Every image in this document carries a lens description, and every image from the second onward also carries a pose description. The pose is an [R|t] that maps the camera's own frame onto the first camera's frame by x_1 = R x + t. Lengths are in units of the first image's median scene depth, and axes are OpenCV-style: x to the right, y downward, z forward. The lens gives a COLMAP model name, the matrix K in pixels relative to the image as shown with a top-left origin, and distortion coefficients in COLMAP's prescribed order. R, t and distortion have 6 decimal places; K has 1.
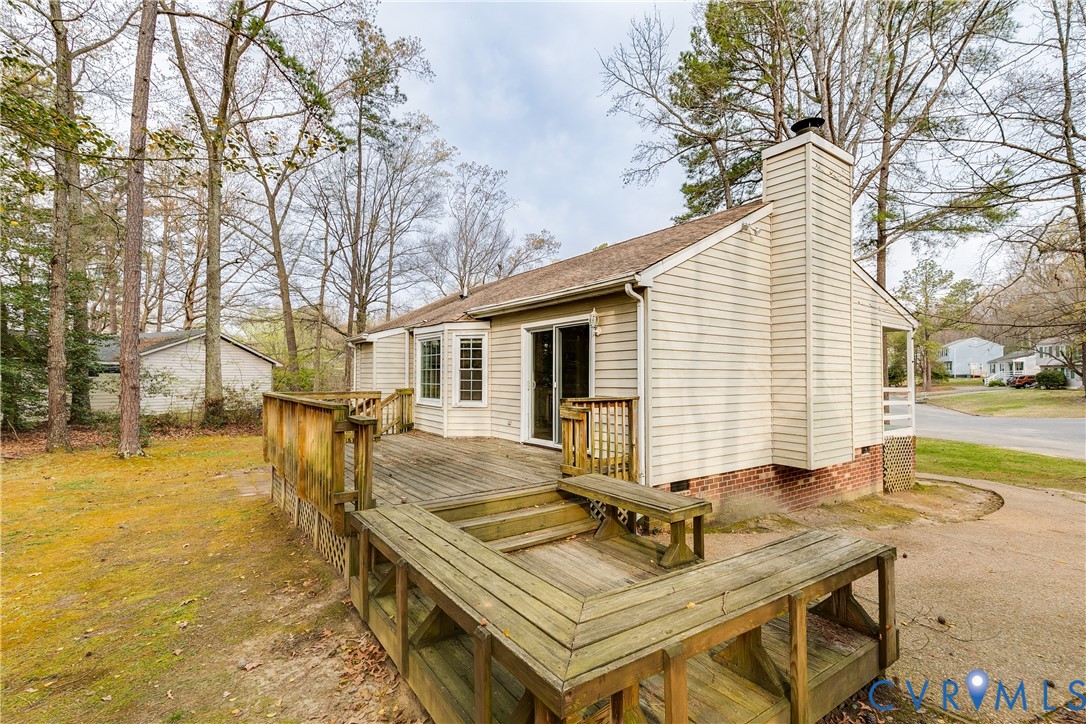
lens RADIAL K [[494.8, 0, 548.6], [0, 494.8, 360.6], [0, 0, 1]] dist [0.003028, -0.000089]
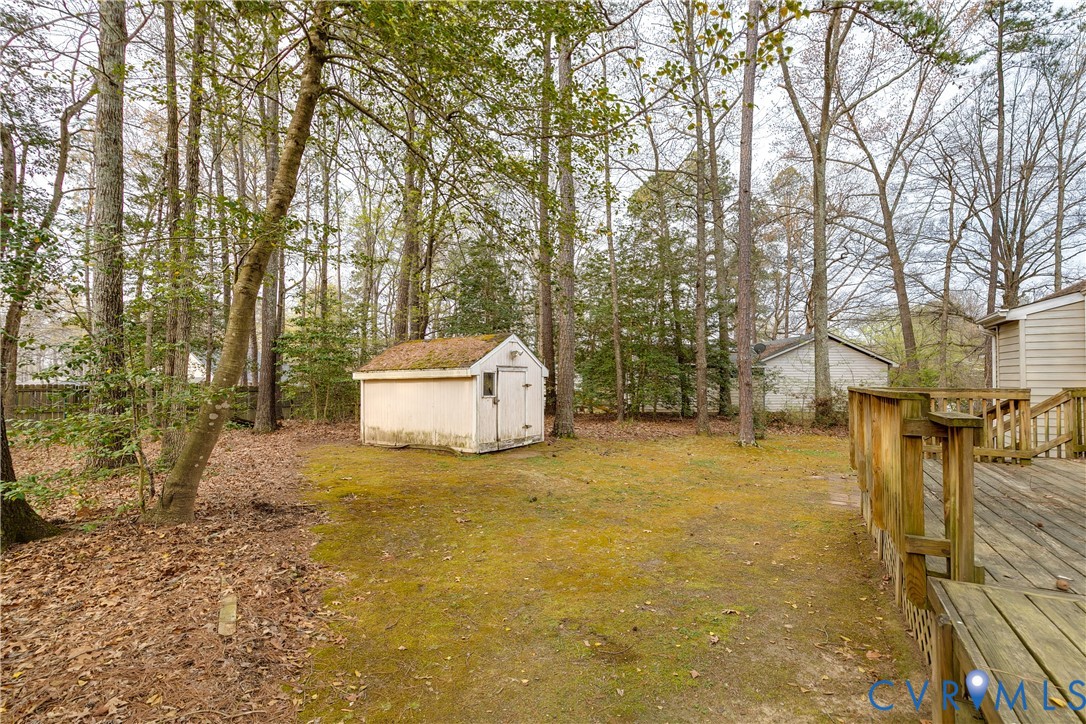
lens RADIAL K [[510.2, 0, 544.0], [0, 510.2, 368.0], [0, 0, 1]] dist [0.003477, -0.000462]
pose [[0.449796, -0.015799, -0.892991, -0.019303], [0.025474, 0.999664, -0.004856, 0.016064], [0.892768, -0.020564, 0.450047, 0.097018]]
